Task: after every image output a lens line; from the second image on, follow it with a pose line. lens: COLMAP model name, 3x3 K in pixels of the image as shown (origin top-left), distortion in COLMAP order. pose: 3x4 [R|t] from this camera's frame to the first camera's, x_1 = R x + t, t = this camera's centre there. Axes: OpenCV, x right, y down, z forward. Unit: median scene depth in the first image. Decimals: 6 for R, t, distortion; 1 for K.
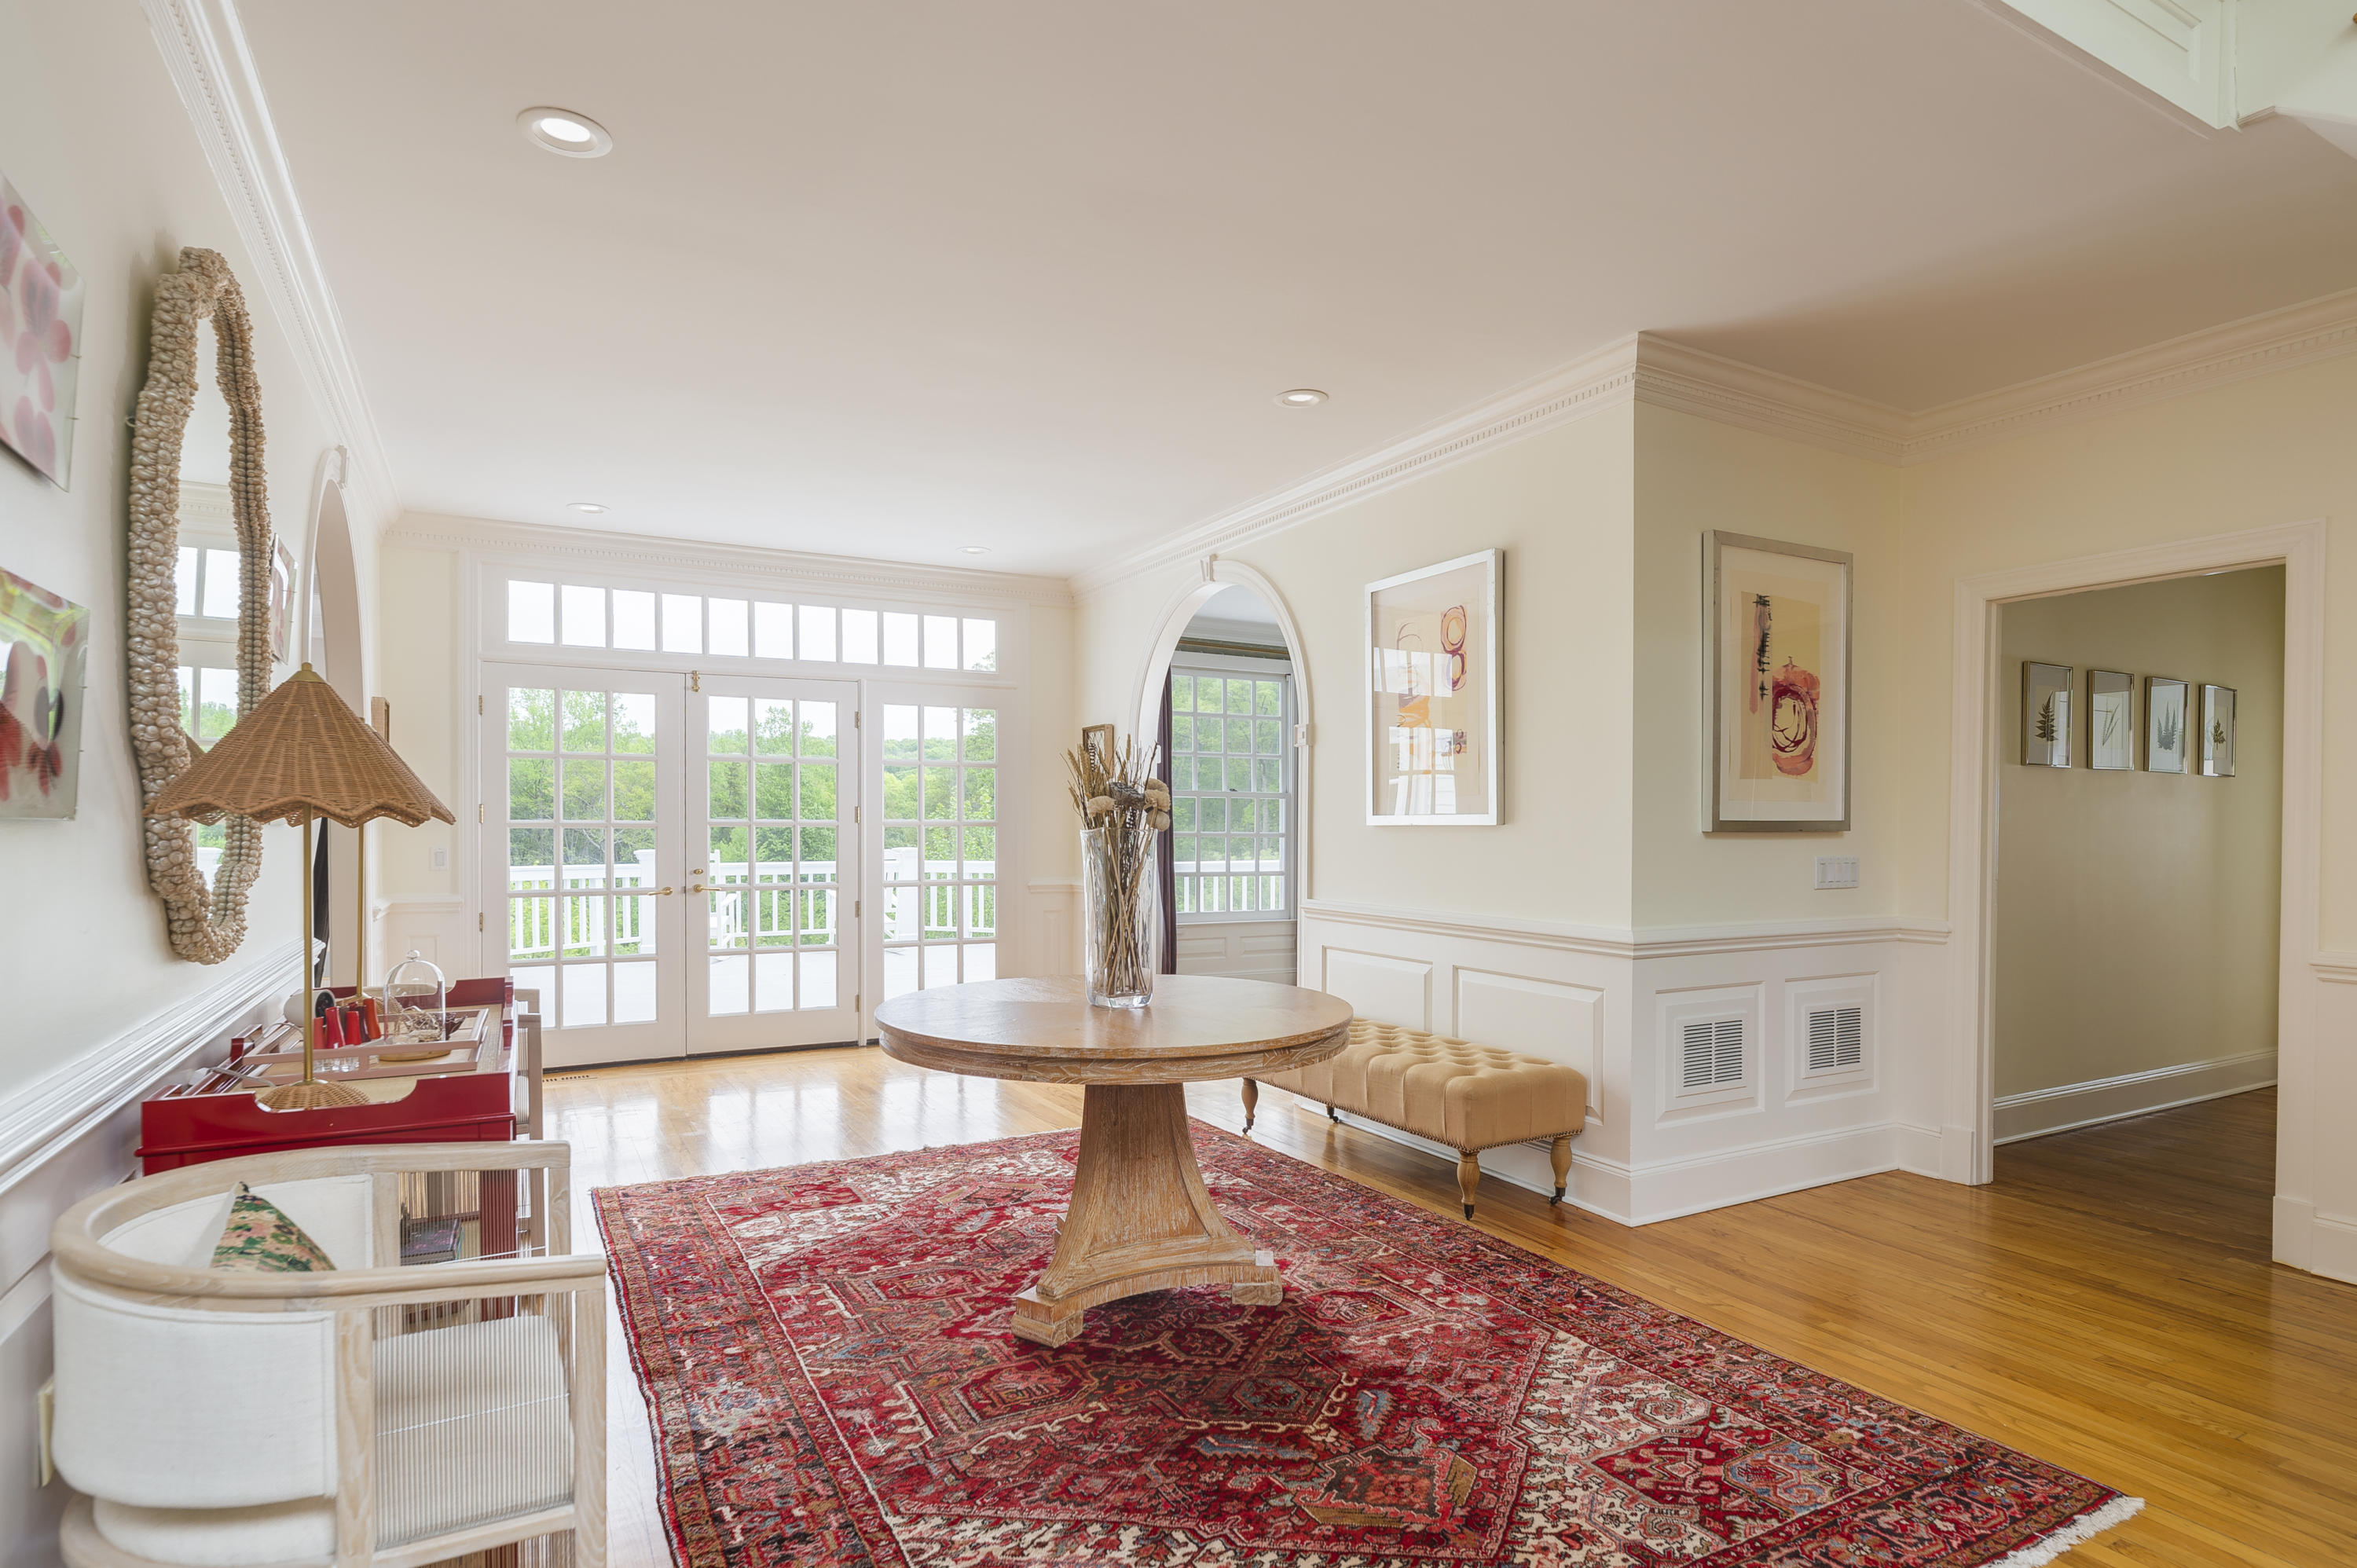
lens RADIAL K [[1202.2, 0, 1180.1], [0, 1202.2, 837.6], [0, 0, 1]] dist [-0.004967, -0.000224]
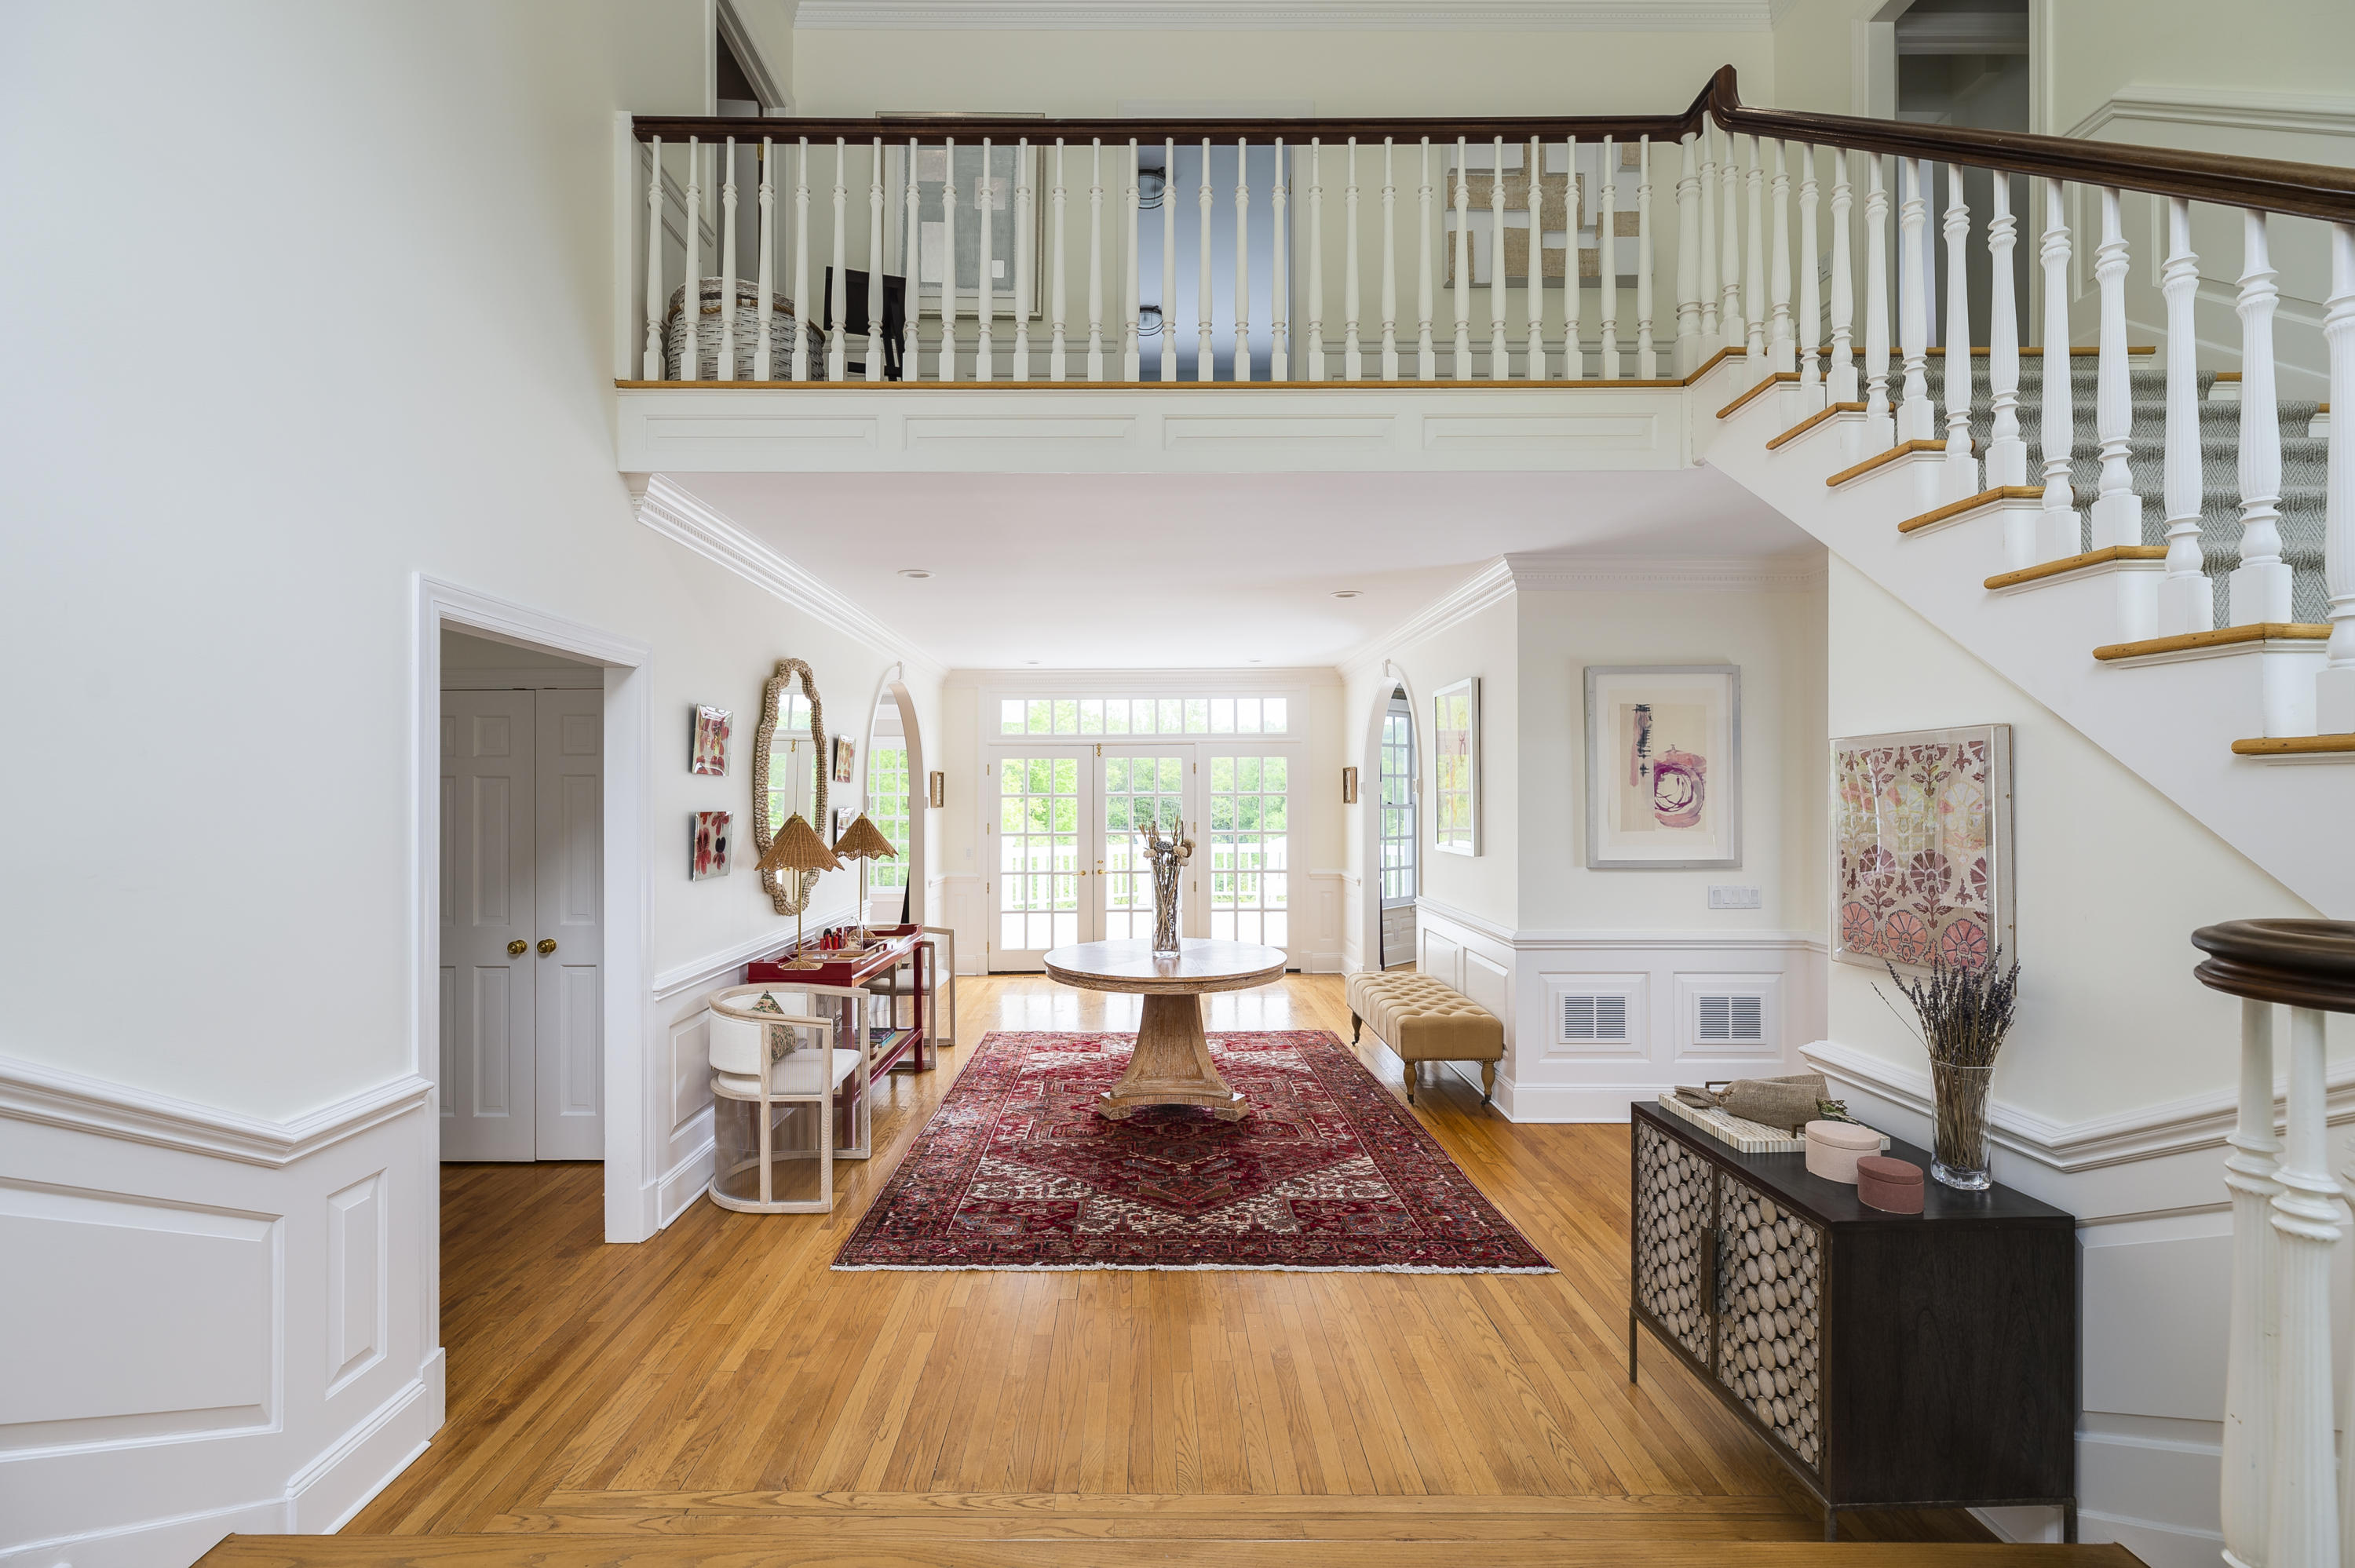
lens RADIAL K [[1019.6, 0, 1177.5], [0, 1019.6, 784.0], [0, 0, 1]] dist [-0.001053, -0.000014]
pose [[0.886478, -0.007939, -0.462703, 0.804152], [-0.002201, 0.999769, -0.021371, -0.113016], [0.462766, 0.019963, 0.886256, -0.503755]]
